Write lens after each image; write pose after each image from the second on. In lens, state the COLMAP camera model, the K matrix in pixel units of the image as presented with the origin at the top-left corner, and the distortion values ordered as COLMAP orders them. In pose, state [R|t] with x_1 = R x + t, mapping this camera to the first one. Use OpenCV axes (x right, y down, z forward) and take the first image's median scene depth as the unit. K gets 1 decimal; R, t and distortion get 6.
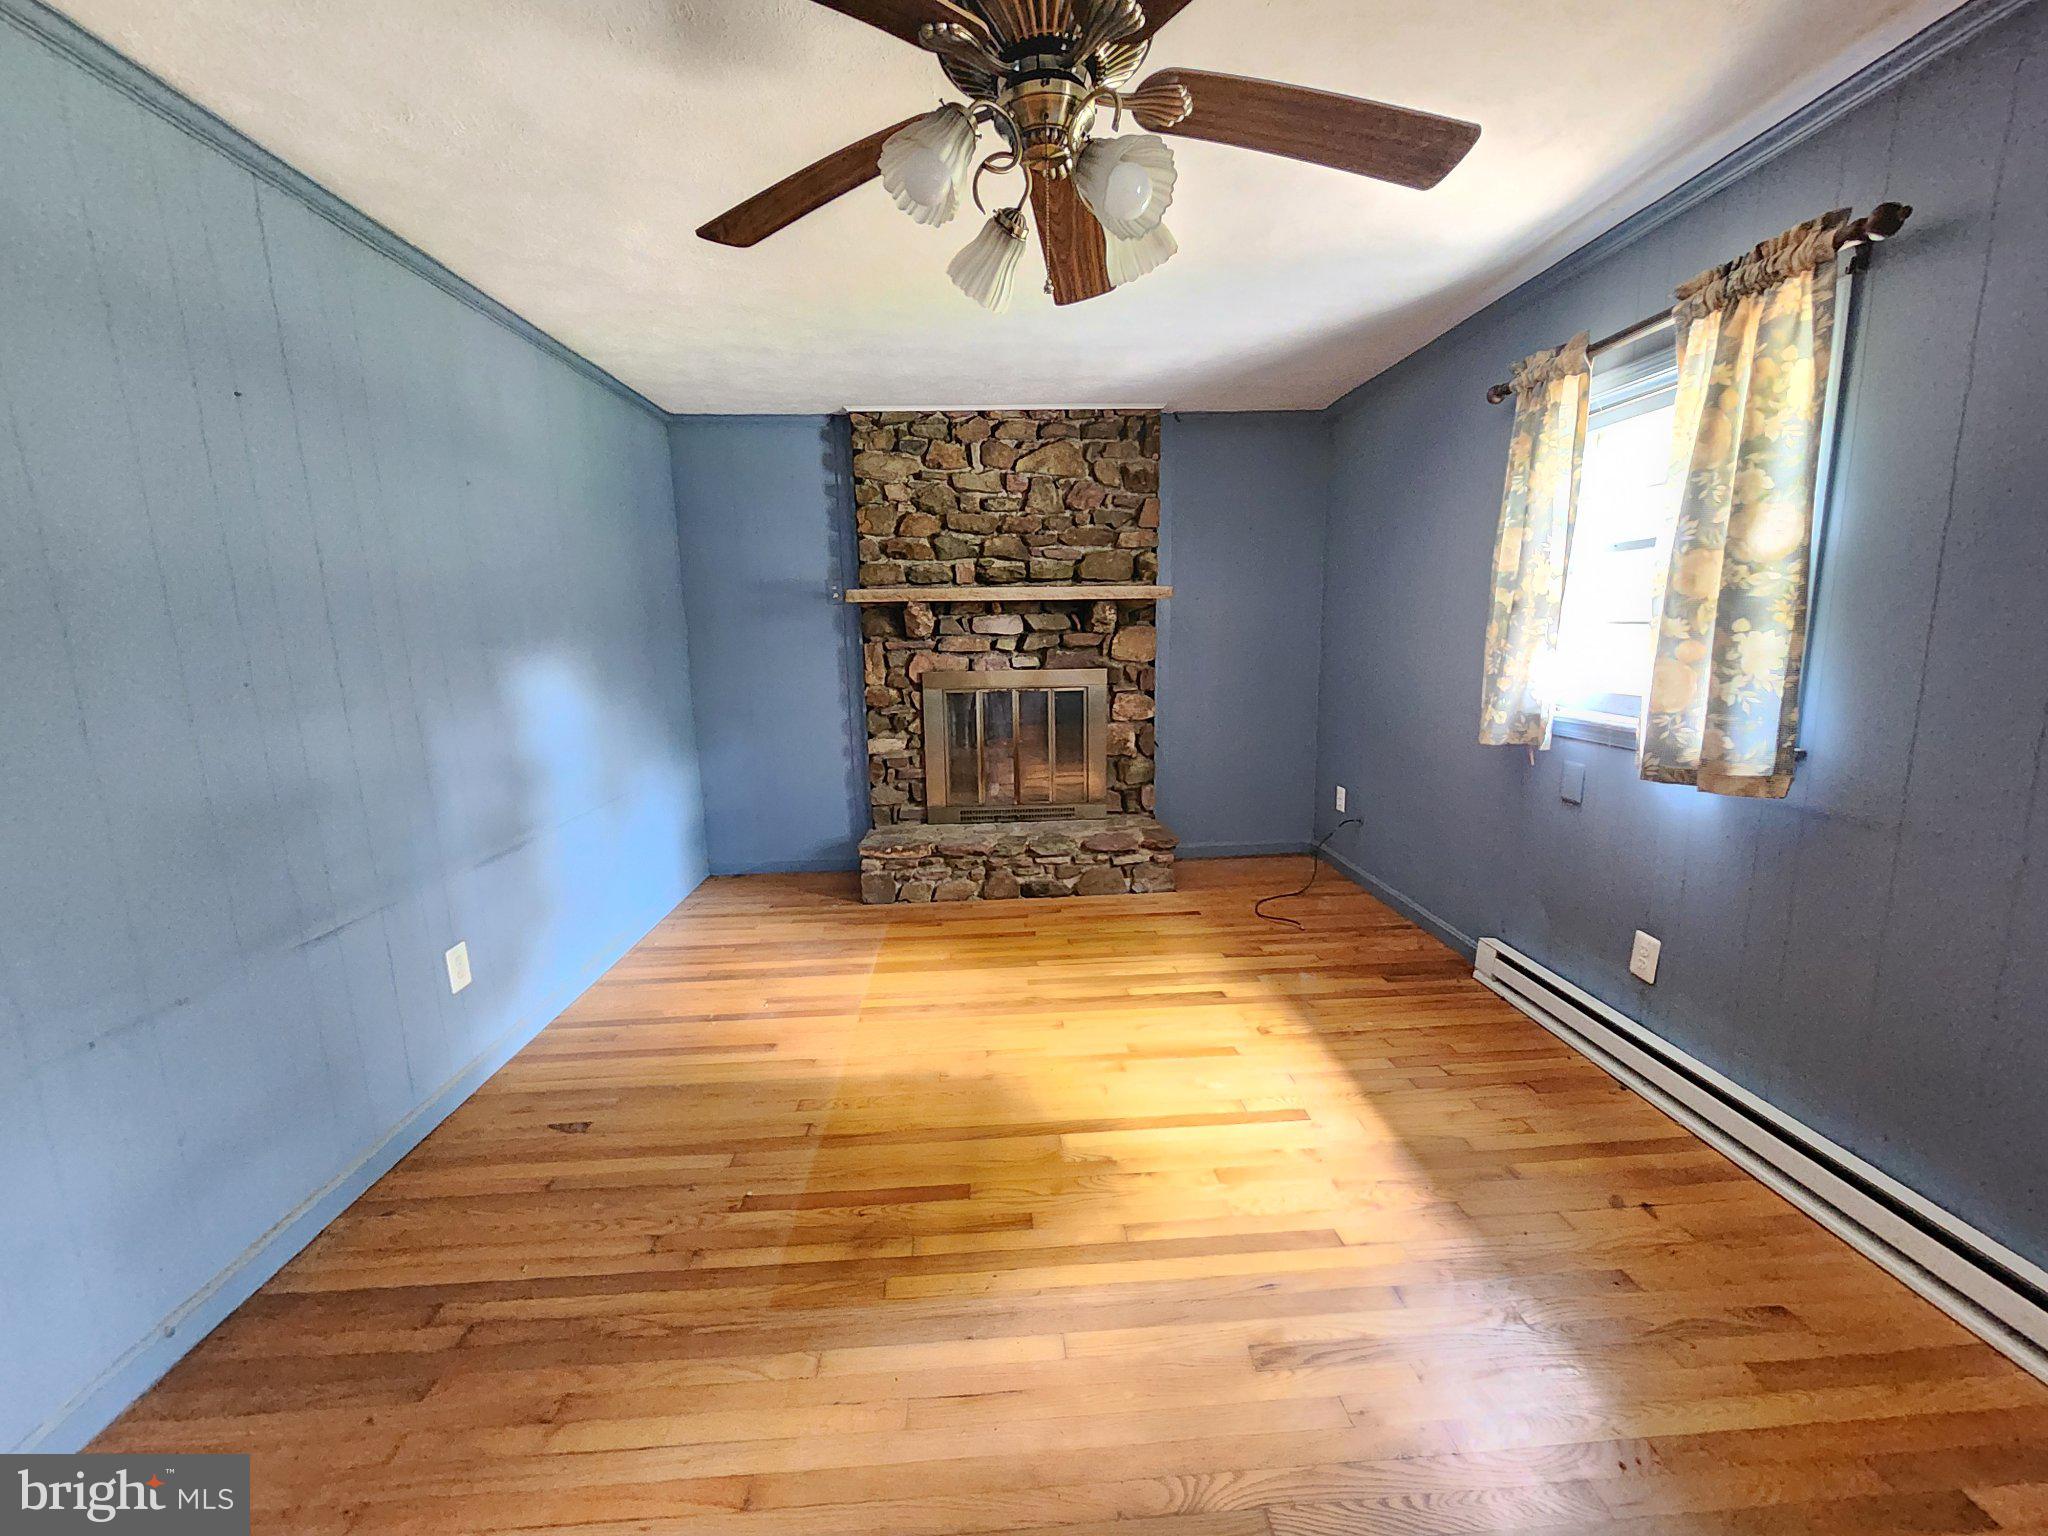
lens RADIAL K [[825.7, 0, 1027.2], [0, 825.7, 767.7], [0, 0, 1]] dist [0.000890, 0.000122]
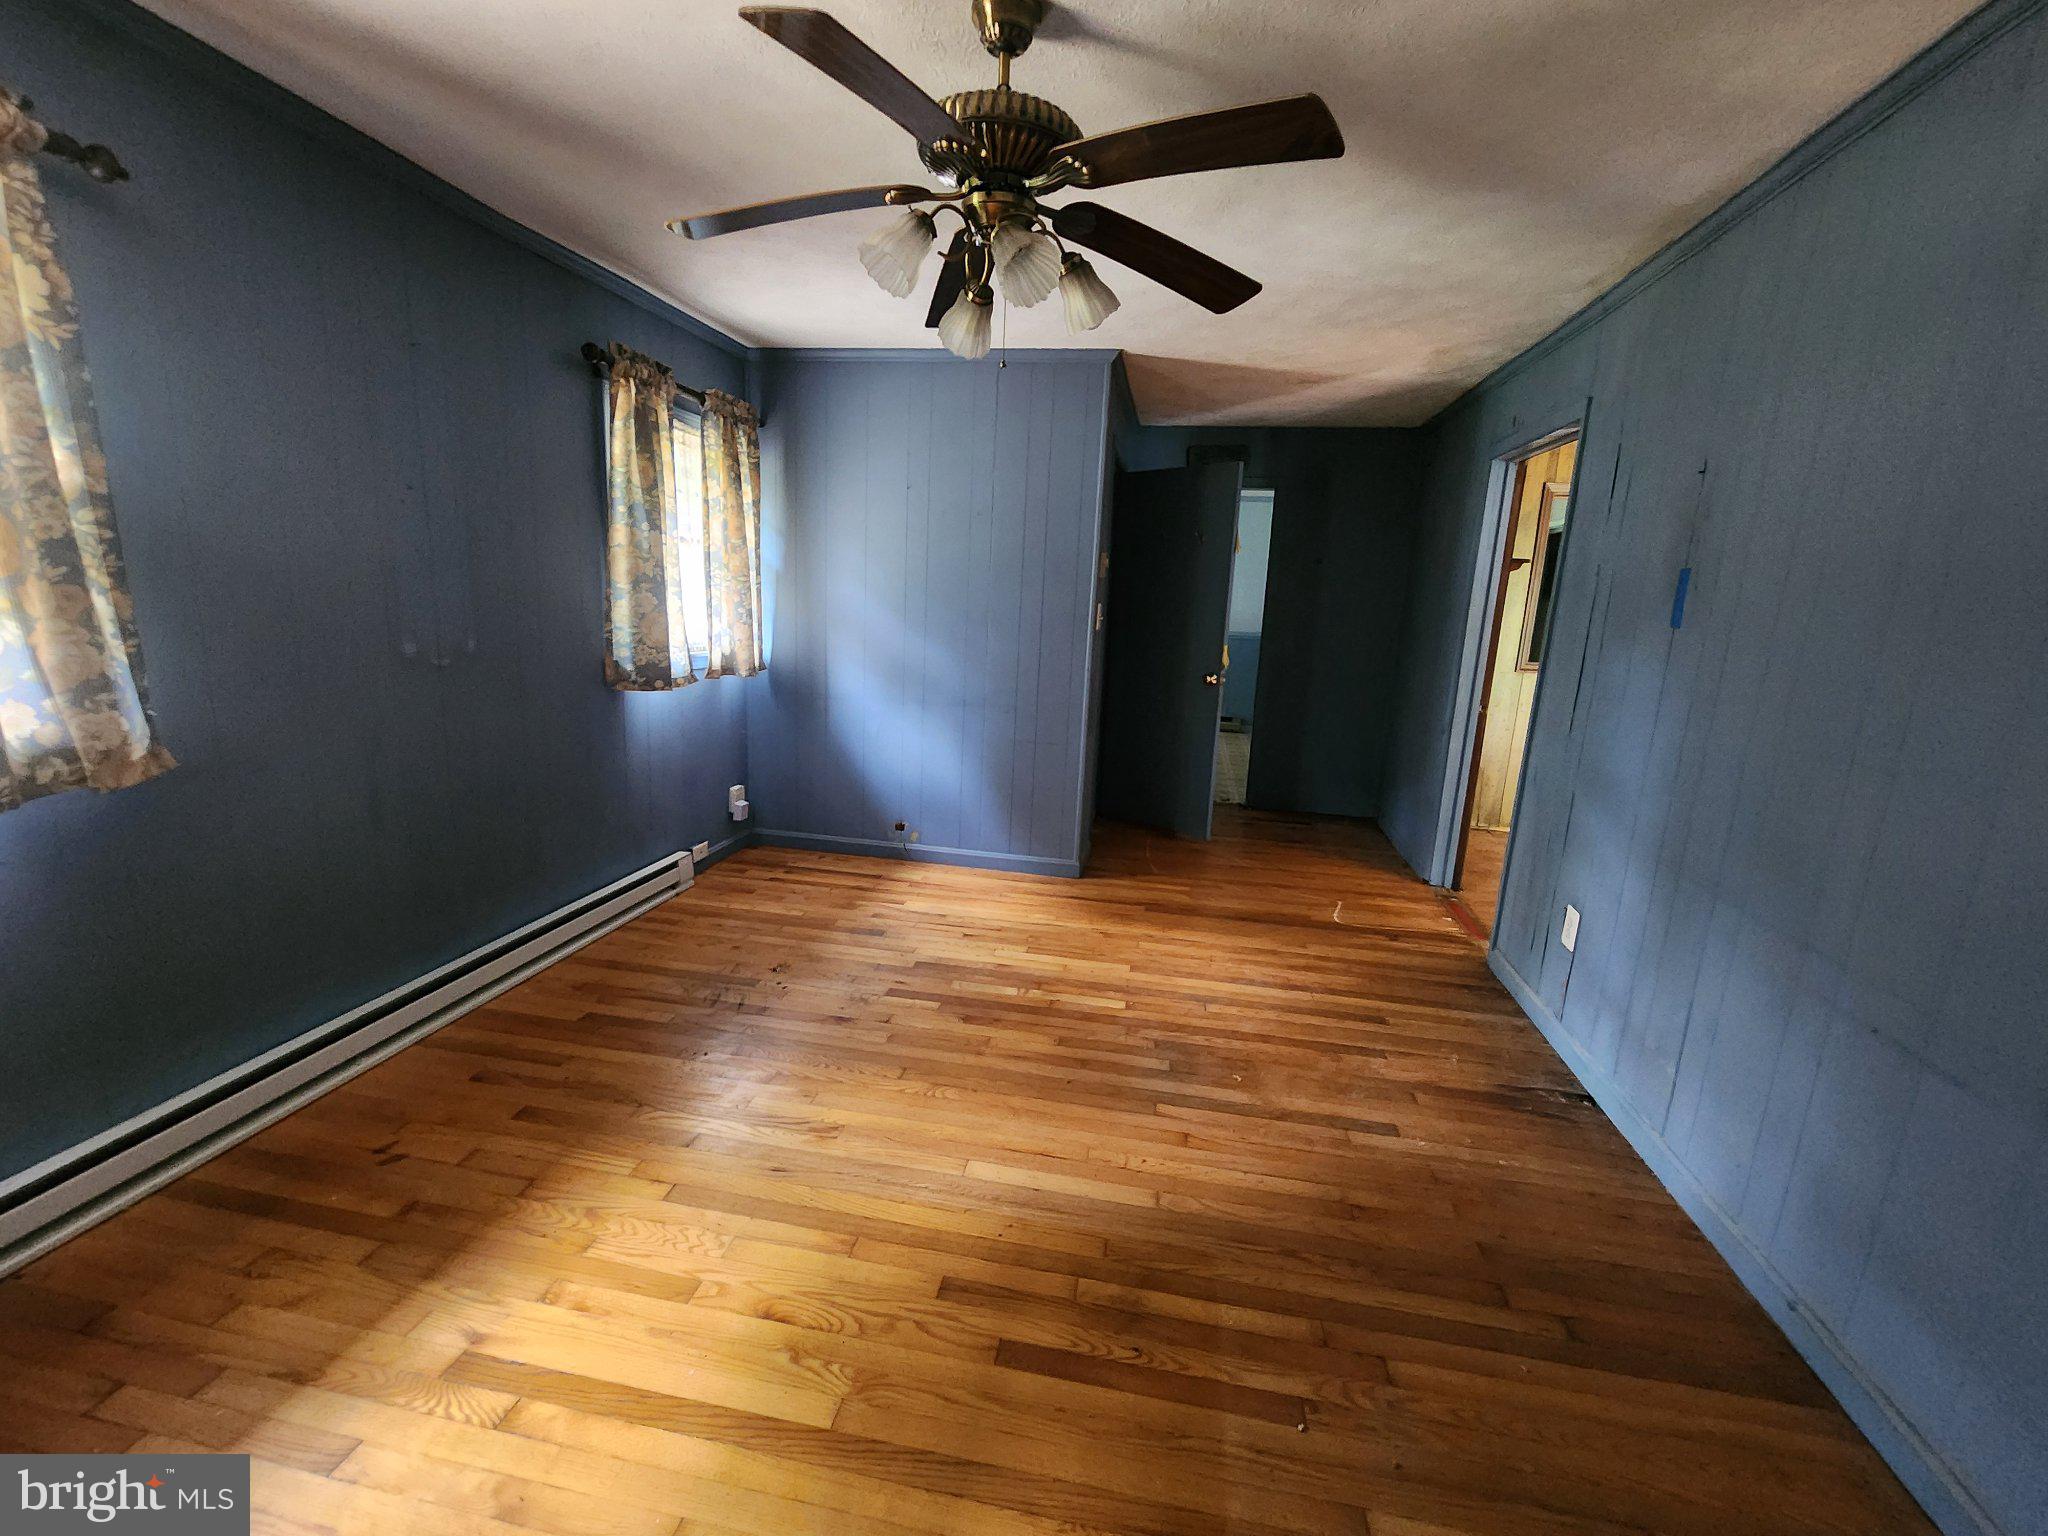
lens RADIAL K [[825.7, 0, 1025.9], [0, 825.7, 769.0], [0, 0, 1]] dist [0.000890, 0.000122]
pose [[-0.970630, -0.064635, 0.231732, -0.252728], [0.024497, 0.931672, 0.362473, -0.276946], [-0.239327, 0.357504, -0.902725, 1.593187]]
